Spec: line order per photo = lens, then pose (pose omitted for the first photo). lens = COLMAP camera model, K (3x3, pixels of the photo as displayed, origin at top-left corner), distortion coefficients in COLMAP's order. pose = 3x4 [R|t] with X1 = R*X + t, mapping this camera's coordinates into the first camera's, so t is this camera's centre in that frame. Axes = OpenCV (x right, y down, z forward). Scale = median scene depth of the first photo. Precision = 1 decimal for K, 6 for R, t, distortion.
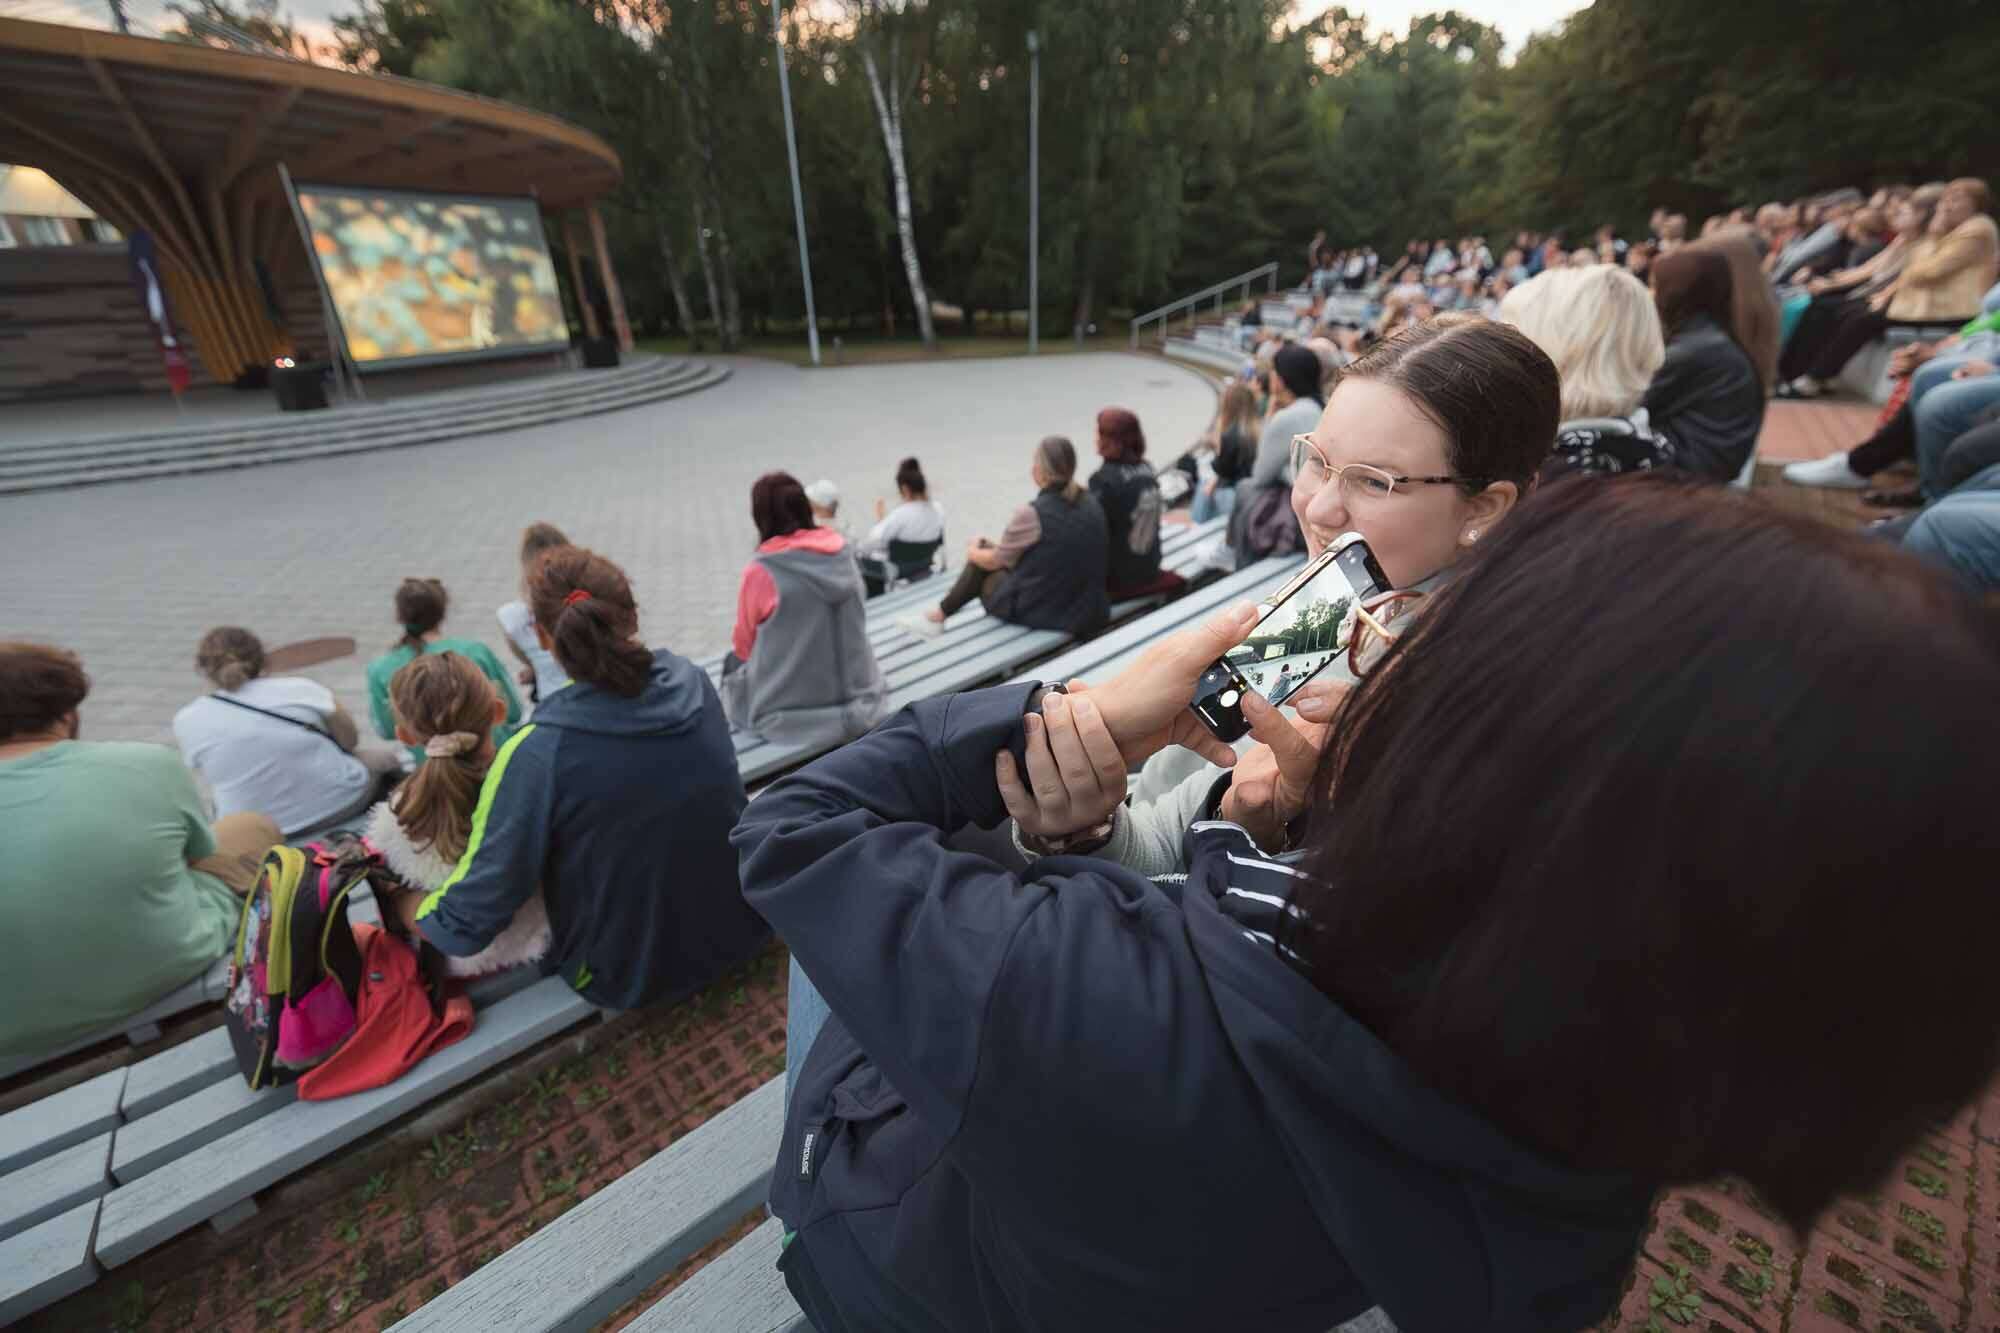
lens RADIAL K [[836.8, 0, 997.6], [0, 836.8, 662.7], [0, 0, 1]] dist [-0.000816, -0.000319]
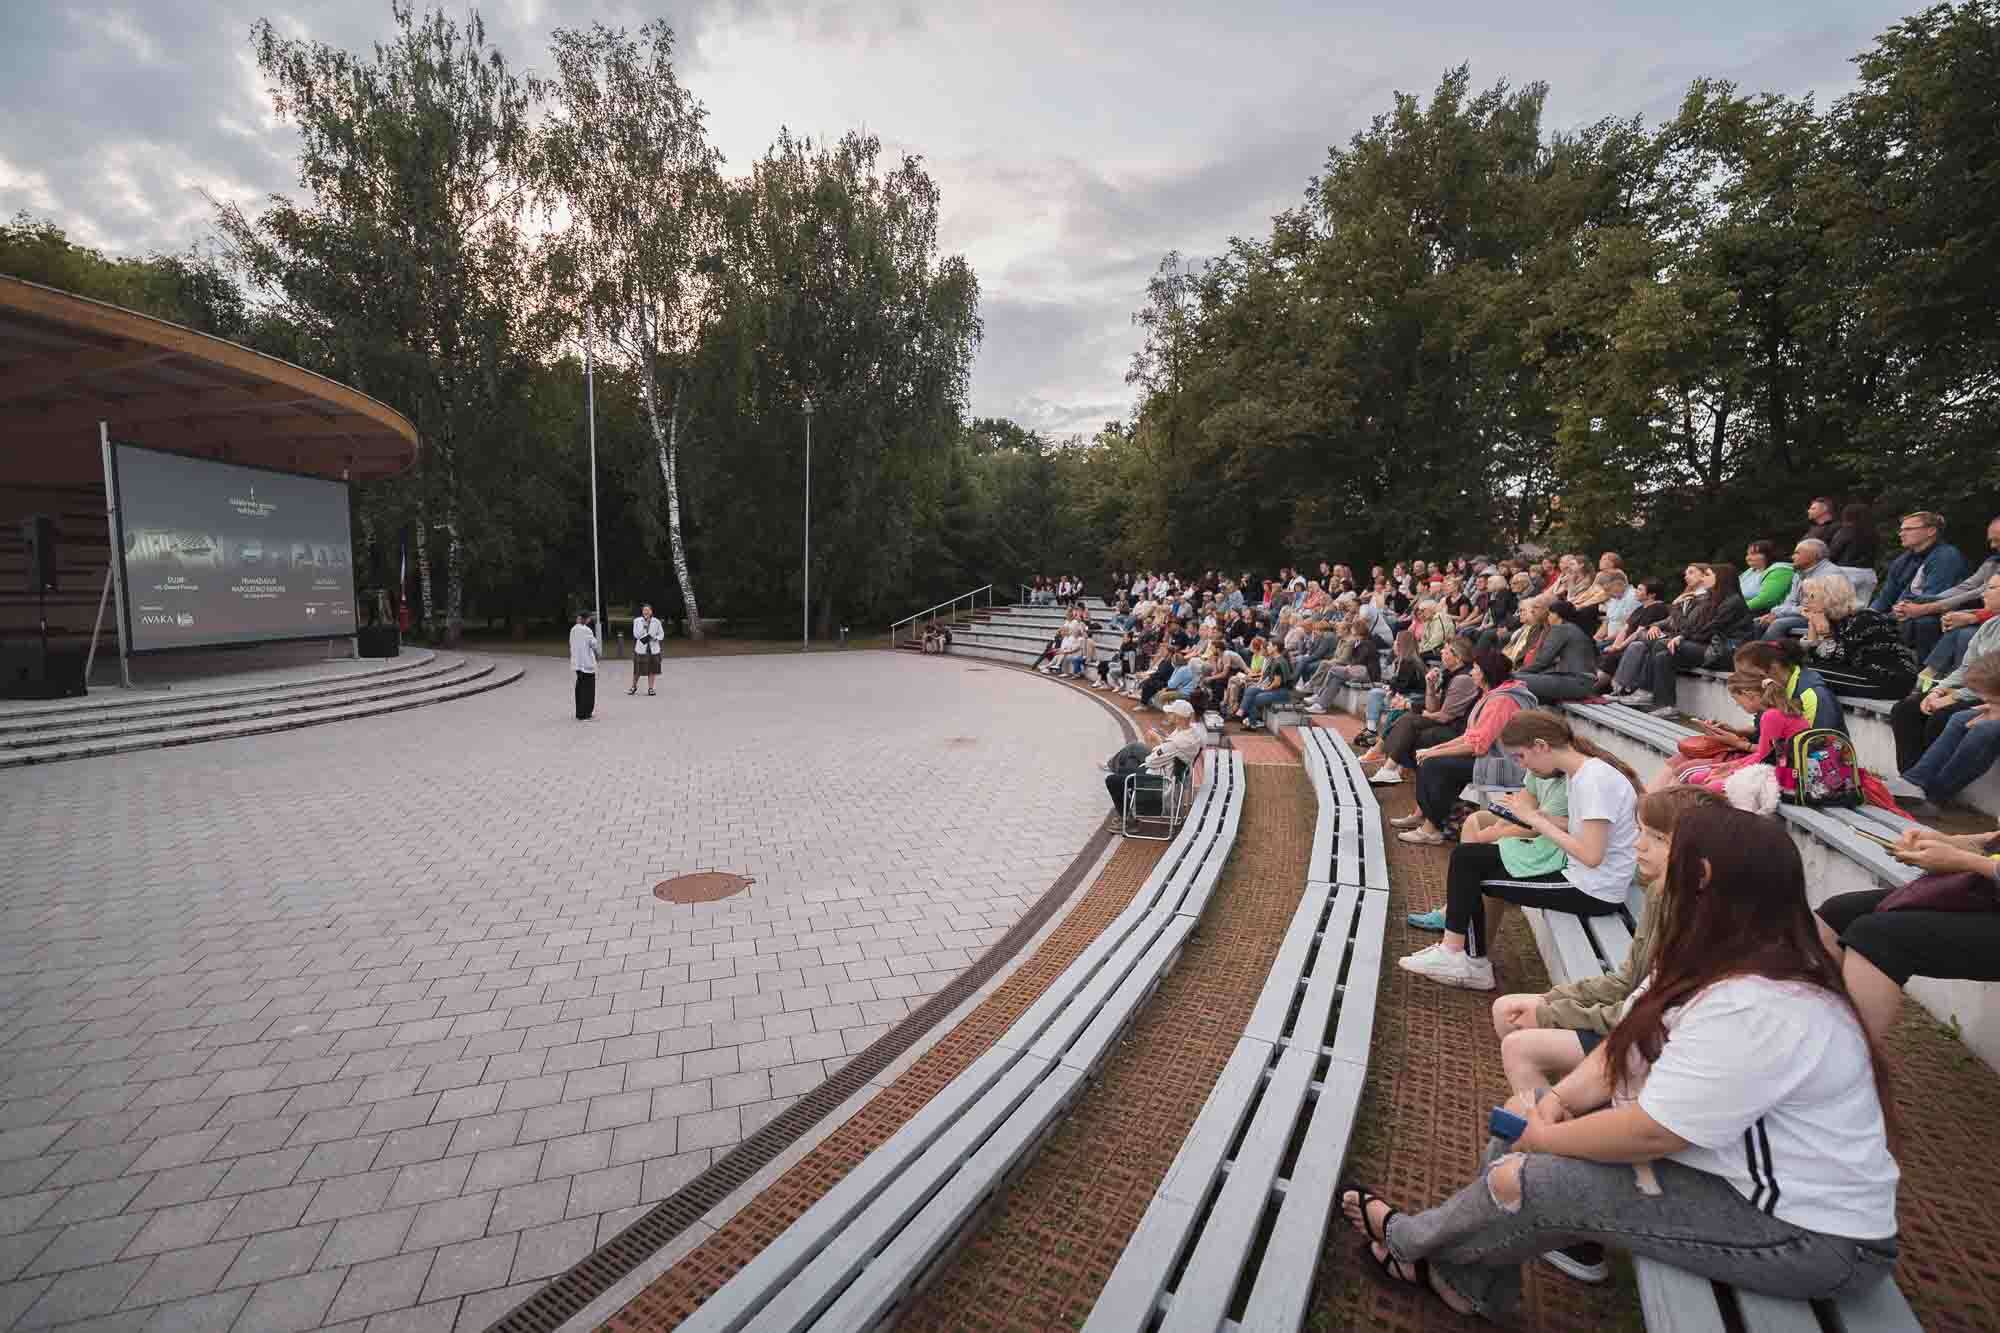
lens RADIAL K [[848.1, 0, 1000.0], [0, 848.1, 666.5], [0, 0, 1]] dist [-0.000095, -0.000052]
pose [[0.894086, 0.001262, 0.447894, -0.252460], [0.152484, 0.939402, -0.307037, 0.028041], [-0.421140, 0.342814, 0.839714, -0.019114]]
